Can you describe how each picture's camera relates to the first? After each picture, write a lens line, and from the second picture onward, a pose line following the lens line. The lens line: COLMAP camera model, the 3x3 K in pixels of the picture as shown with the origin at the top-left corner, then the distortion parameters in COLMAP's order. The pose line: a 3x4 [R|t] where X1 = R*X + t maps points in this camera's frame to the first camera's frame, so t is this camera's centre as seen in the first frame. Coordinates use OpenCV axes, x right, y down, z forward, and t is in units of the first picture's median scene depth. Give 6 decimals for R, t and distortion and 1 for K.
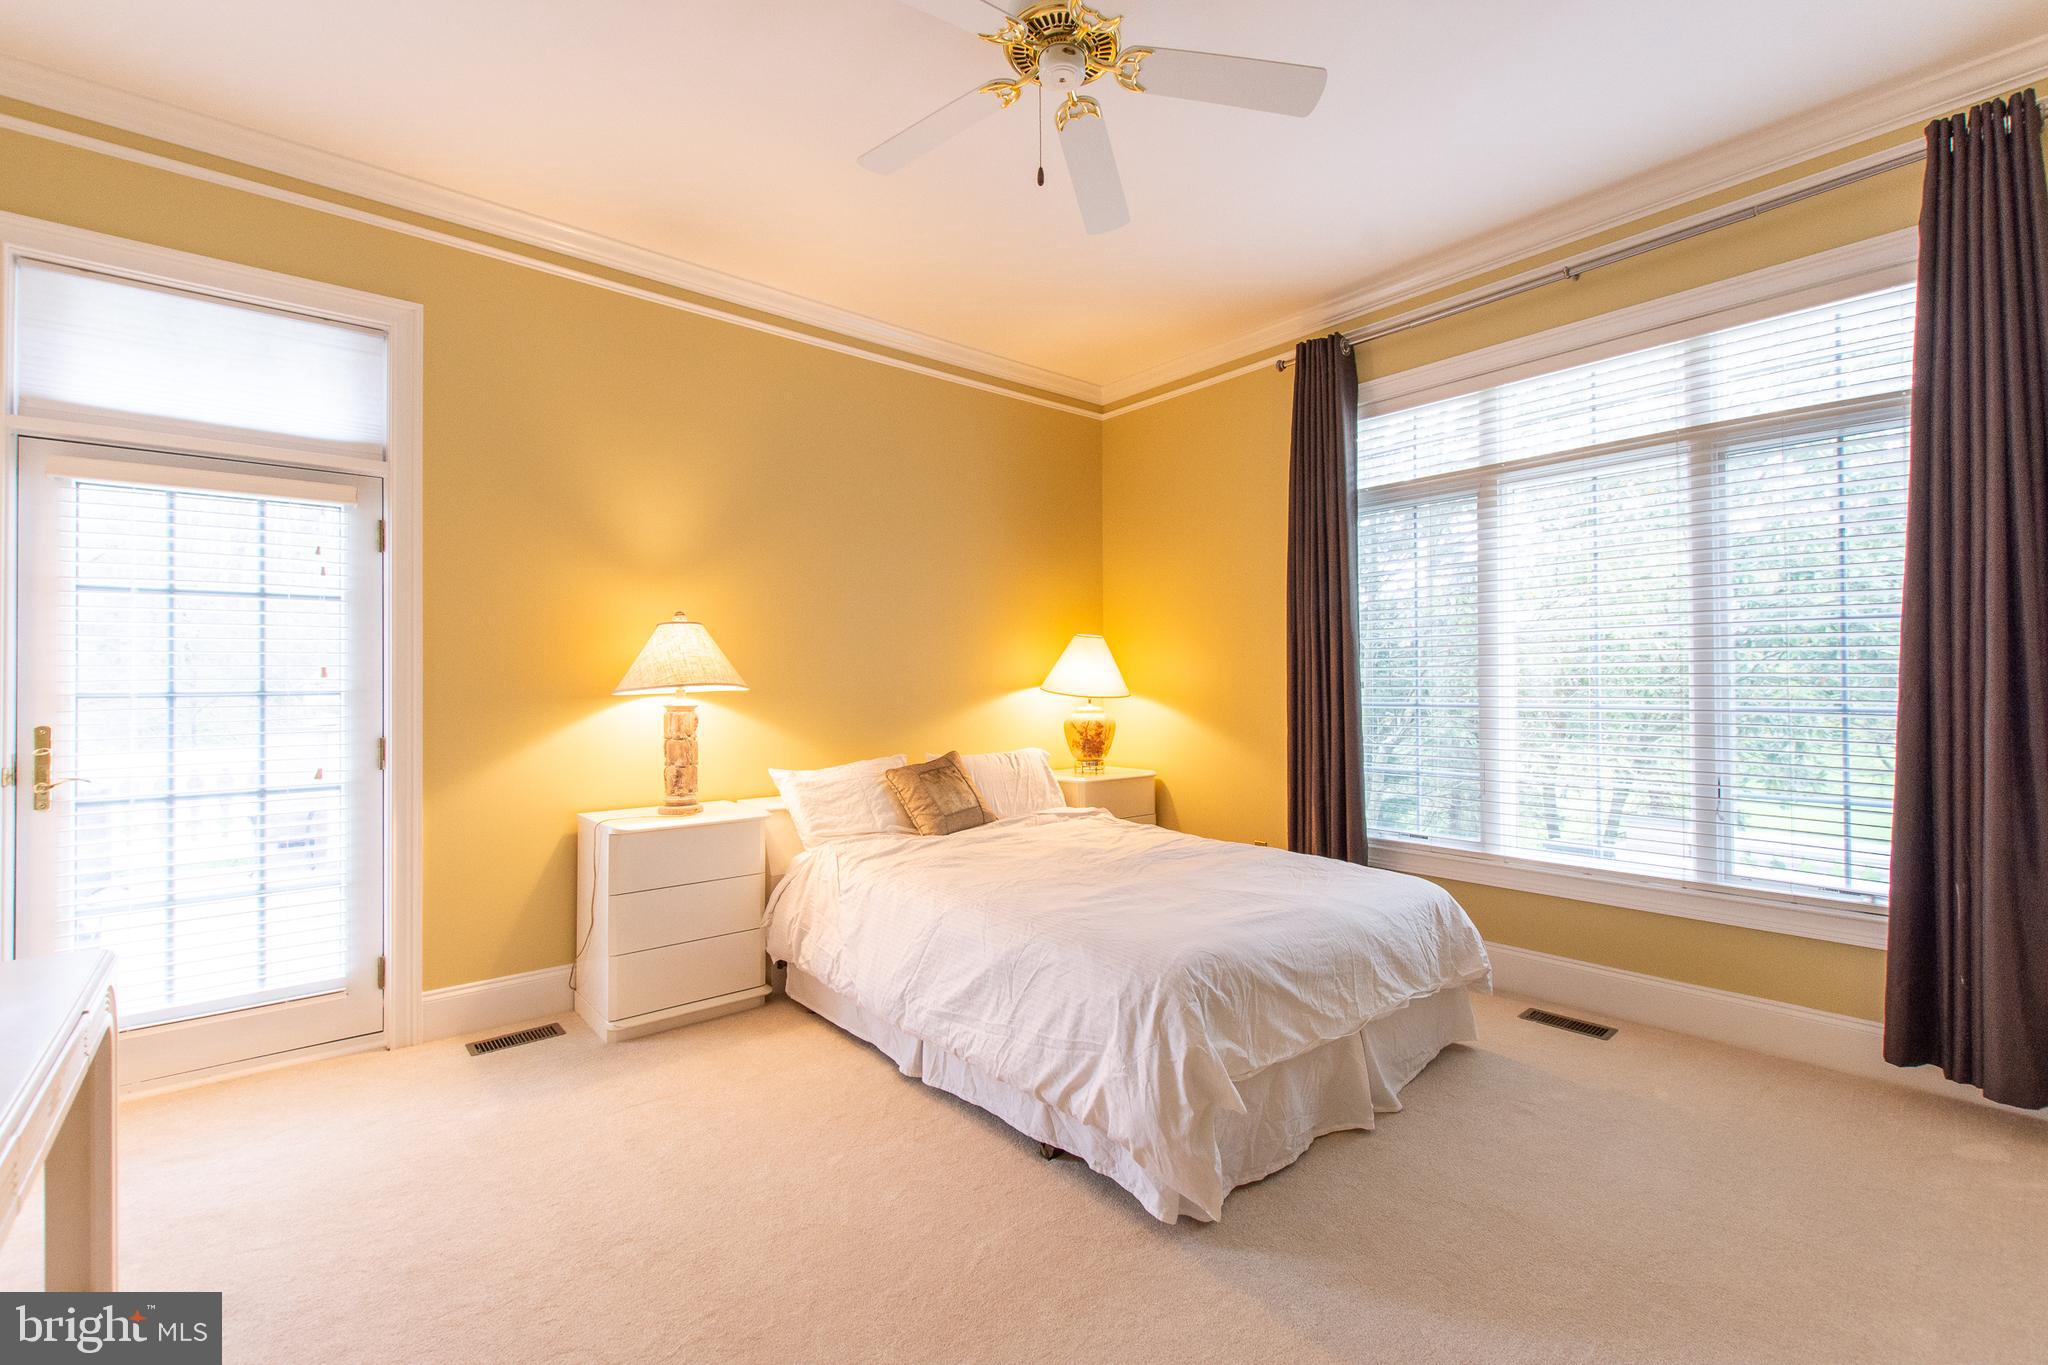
lens RADIAL K [[874.0, 0, 1022.1], [0, 874.0, 685.5], [0, 0, 1]] dist [0.001926, -0.000690]
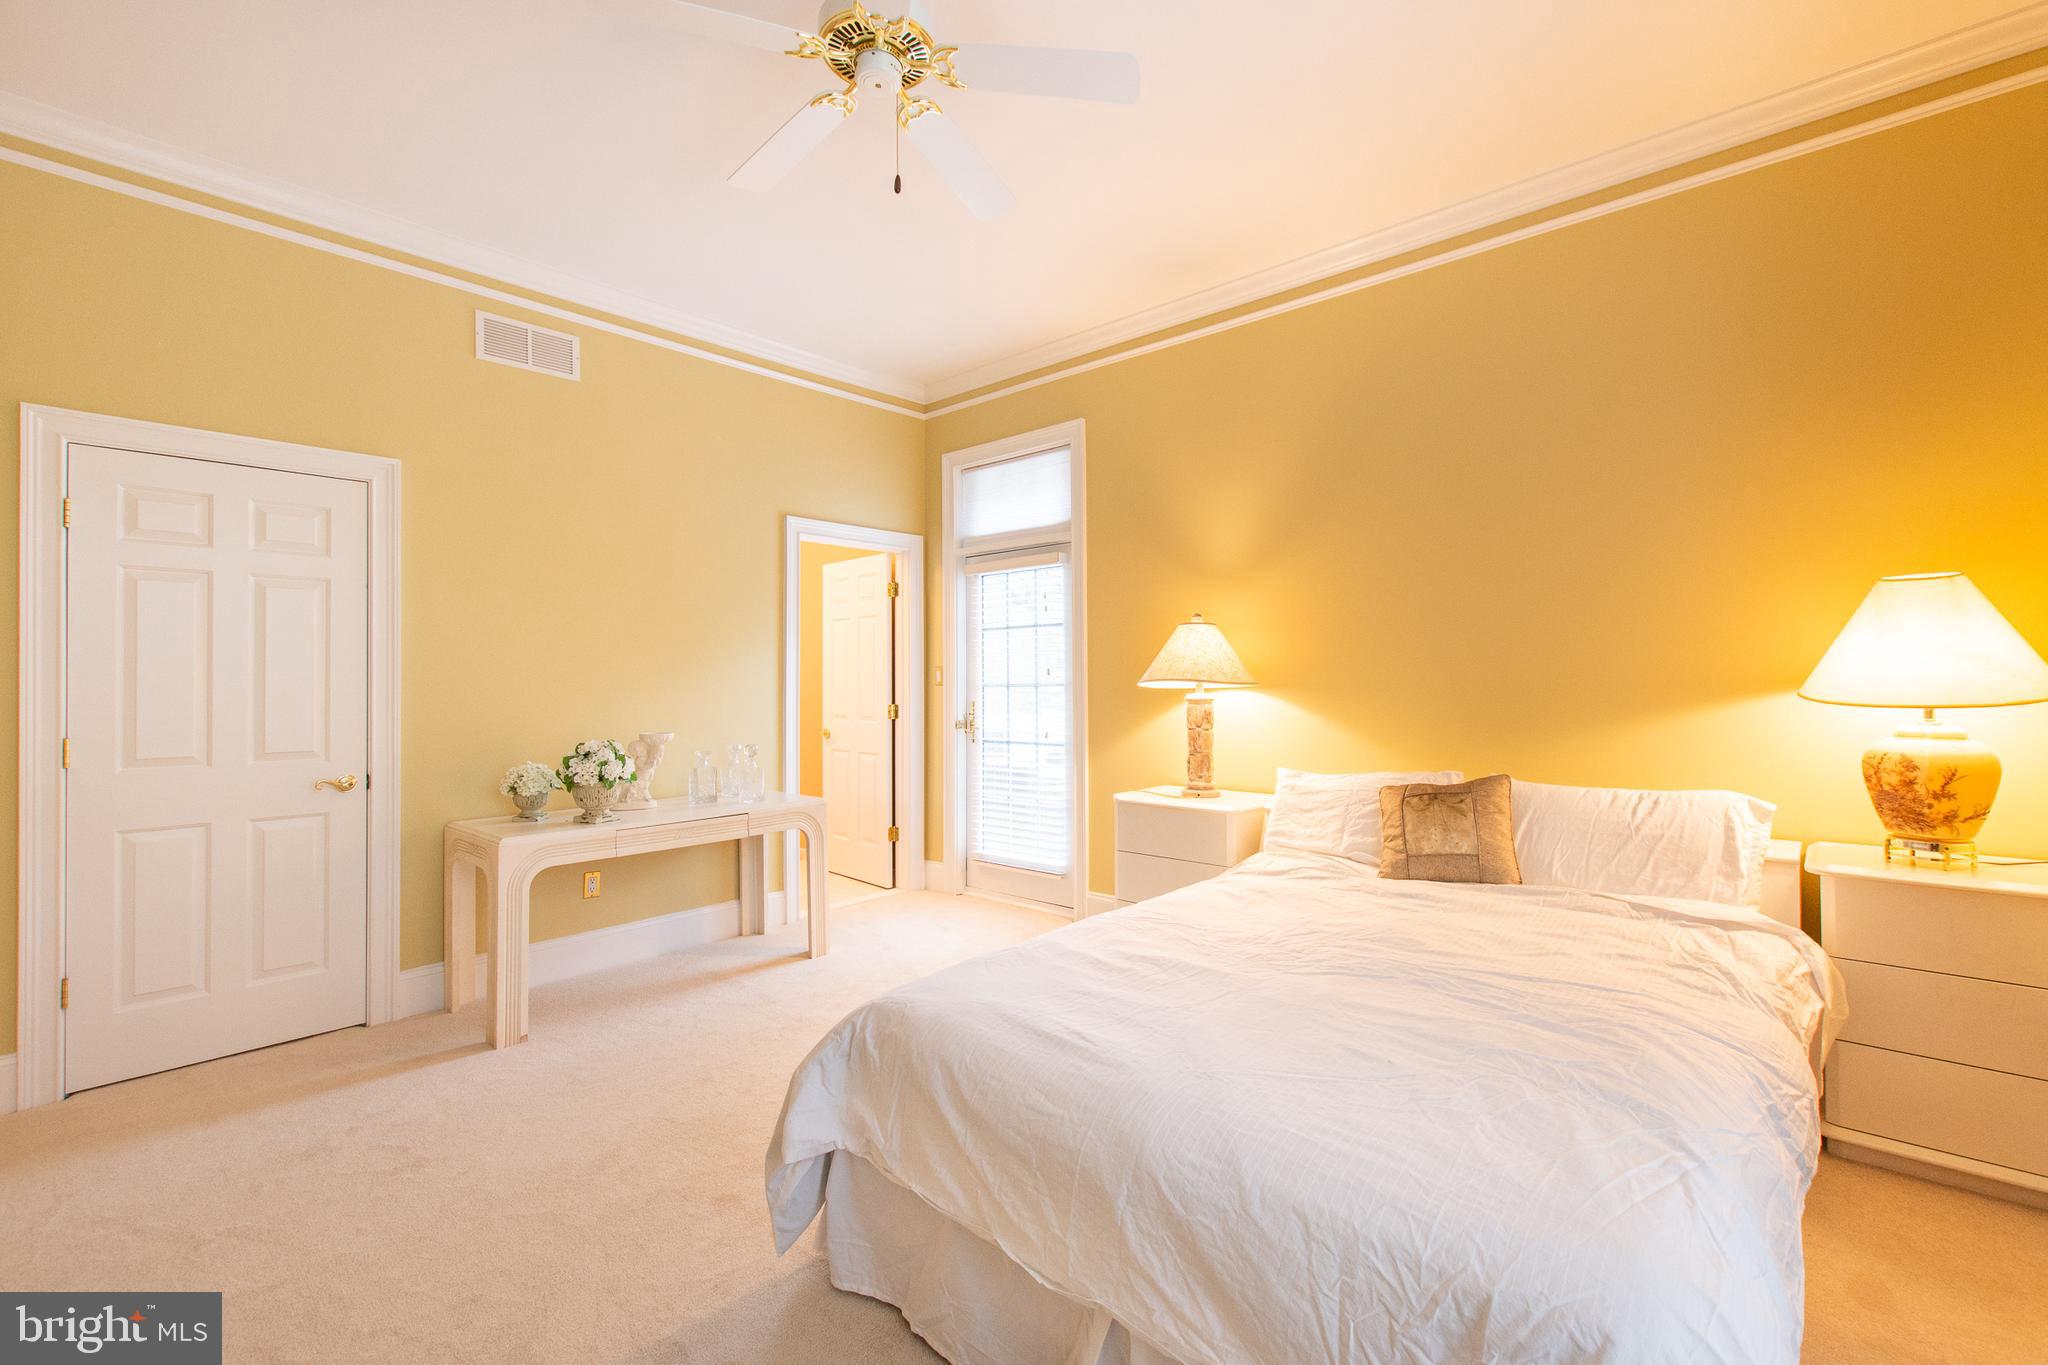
lens RADIAL K [[874.0, 0, 1023.2], [0, 874.0, 673.6], [0, 0, 1]] dist [0.001926, -0.000690]
pose [[0.145205, 0.002036, -0.989399, 0.687791], [0.010850, 0.999934, 0.003650, -0.015275], [0.989342, -0.011265, 0.145174, 0.641634]]
